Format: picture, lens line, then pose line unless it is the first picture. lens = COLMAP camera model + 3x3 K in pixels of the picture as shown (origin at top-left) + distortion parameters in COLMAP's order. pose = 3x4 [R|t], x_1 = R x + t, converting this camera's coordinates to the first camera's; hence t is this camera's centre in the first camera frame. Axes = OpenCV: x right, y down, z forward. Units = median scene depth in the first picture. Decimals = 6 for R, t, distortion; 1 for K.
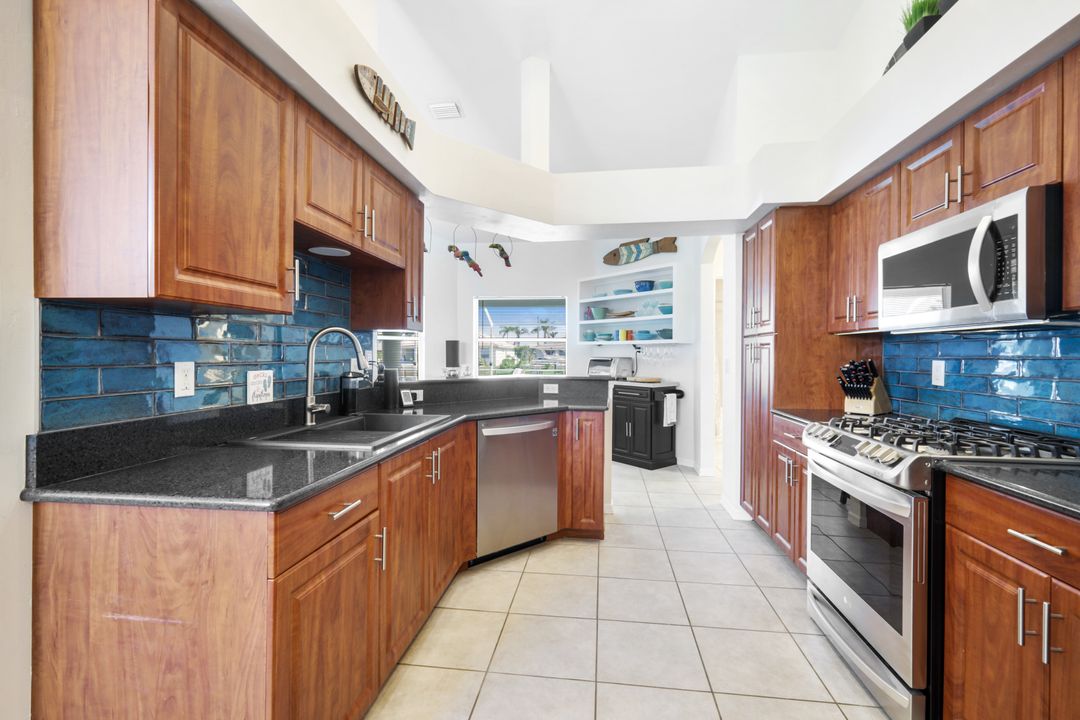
lens RADIAL K [[469.3, 0, 540.2], [0, 469.3, 359.0], [0, 0, 1]] dist [0.001156, 0.001535]
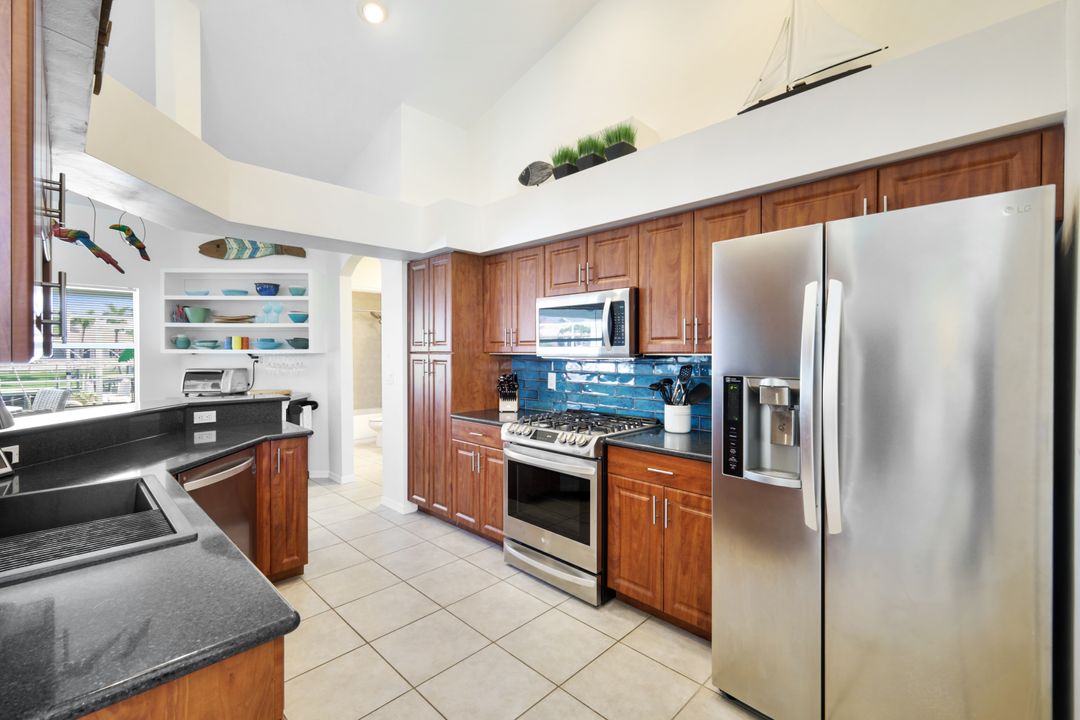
lens RADIAL K [[469.3, 0, 539.6], [0, 469.3, 358.7], [0, 0, 1]] dist [0.001156, 0.001535]
pose [[0.603225, -0.017047, 0.797389, -0.325572], [0.010512, 0.999855, 0.013422, -0.050199], [-0.797502, 0.000286, 0.603317, 0.066830]]
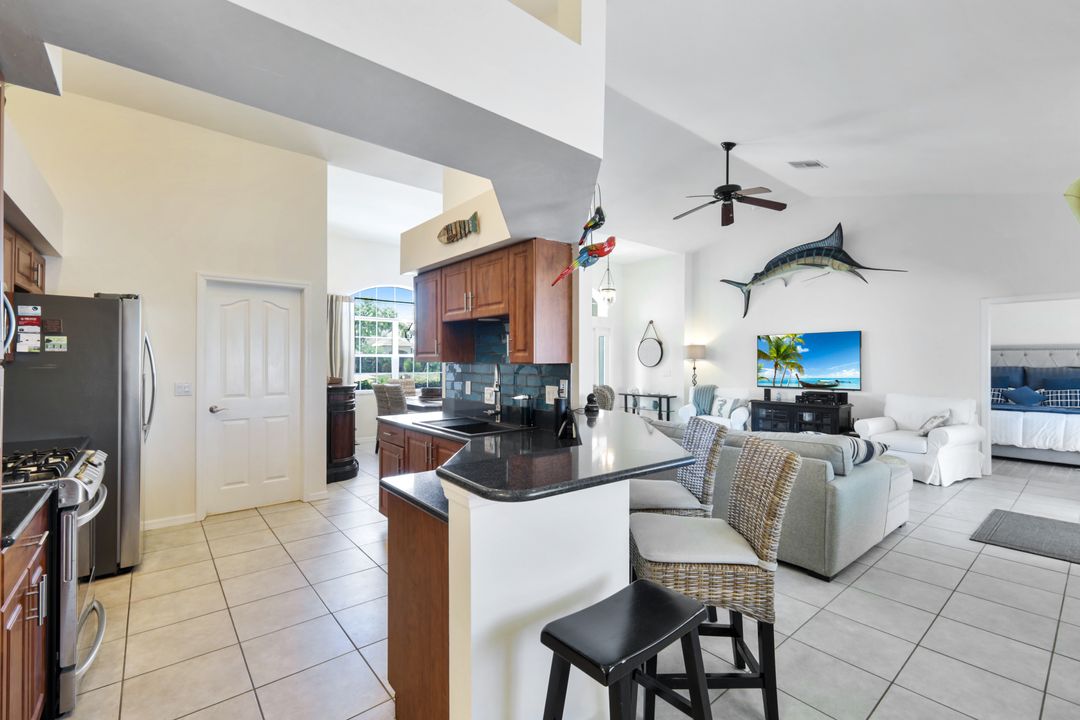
lens RADIAL K [[469.3, 0, 523.4], [0, 469.3, 357.3], [0, 0, 1]] dist [0.001156, 0.001535]
pose [[-0.682178, -0.010024, -0.731117, 0.497803], [-0.011543, 0.999929, -0.002939, -0.063582], [0.731095, 0.006434, -0.682245, 1.511747]]
